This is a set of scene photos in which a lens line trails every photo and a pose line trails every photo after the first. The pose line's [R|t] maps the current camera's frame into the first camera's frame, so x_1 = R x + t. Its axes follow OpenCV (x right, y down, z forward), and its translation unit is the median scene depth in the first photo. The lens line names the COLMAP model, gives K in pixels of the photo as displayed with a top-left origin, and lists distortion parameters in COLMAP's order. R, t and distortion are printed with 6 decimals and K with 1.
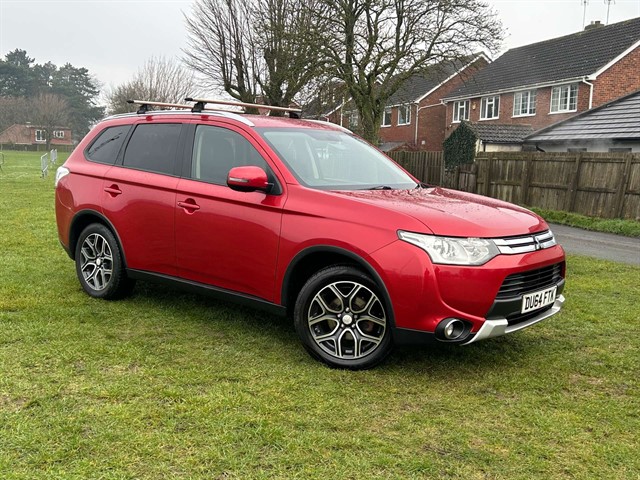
lens RADIAL K [[684.0, 0, 322.6], [0, 684.0, 249.8], [0, 0, 1]] dist [0.047101, 0.000000]
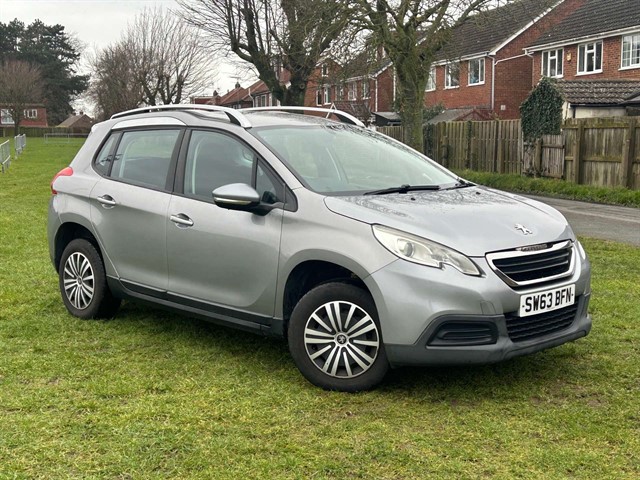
lens RADIAL K [[935.1, 0, 311.7], [0, 935.1, 244.2], [0, 0, 1]] dist [0.063317, 0.000000]
pose [[0.996354, -0.025283, -0.081485, 0.027069], [0.024002, 0.999573, -0.016655, 0.003449], [0.081871, 0.014638, 0.996535, -0.033789]]
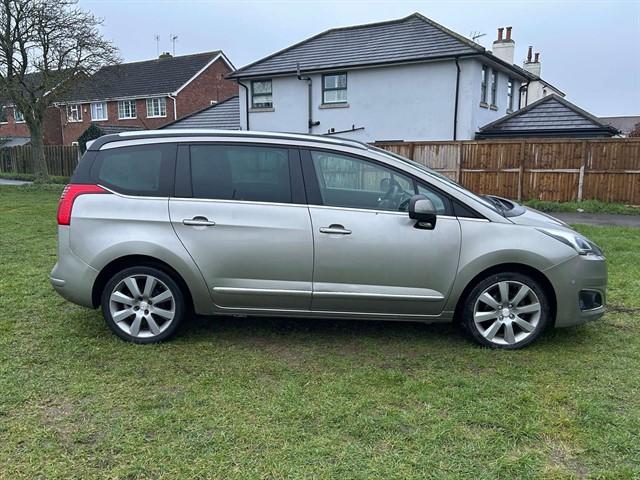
lens RADIAL K [[563.1, 0, 310.7], [0, 563.1, 248.3], [0, 0, 1]] dist [0.033703, -0.004649]
pose [[0.795181, -0.129343, 0.592417, -0.133220], [0.101299, 0.991592, 0.080525, 0.010063], [-0.597851, -0.004021, 0.801597, -0.143732]]
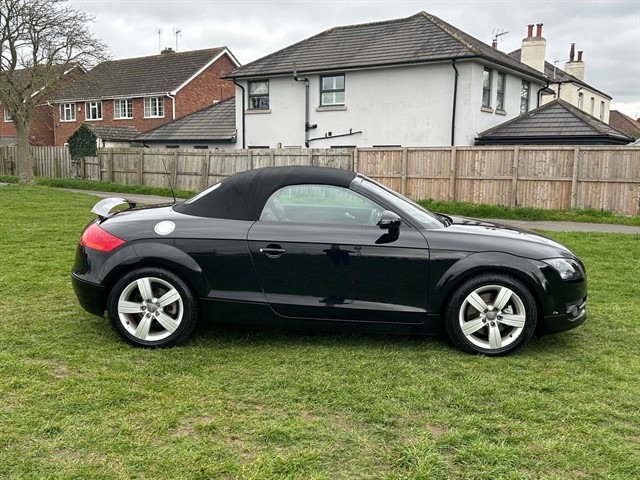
lens RADIAL K [[684.0, 0, 316.5], [0, 684.0, 248.2], [0, 0, 1]] dist [0.047101, 0.000000]
pose [[0.828435, -0.086281, 0.553400, -0.148397], [0.080800, 0.996138, 0.034352, 0.031580], [-0.554227, 0.016257, 0.832207, -0.273973]]
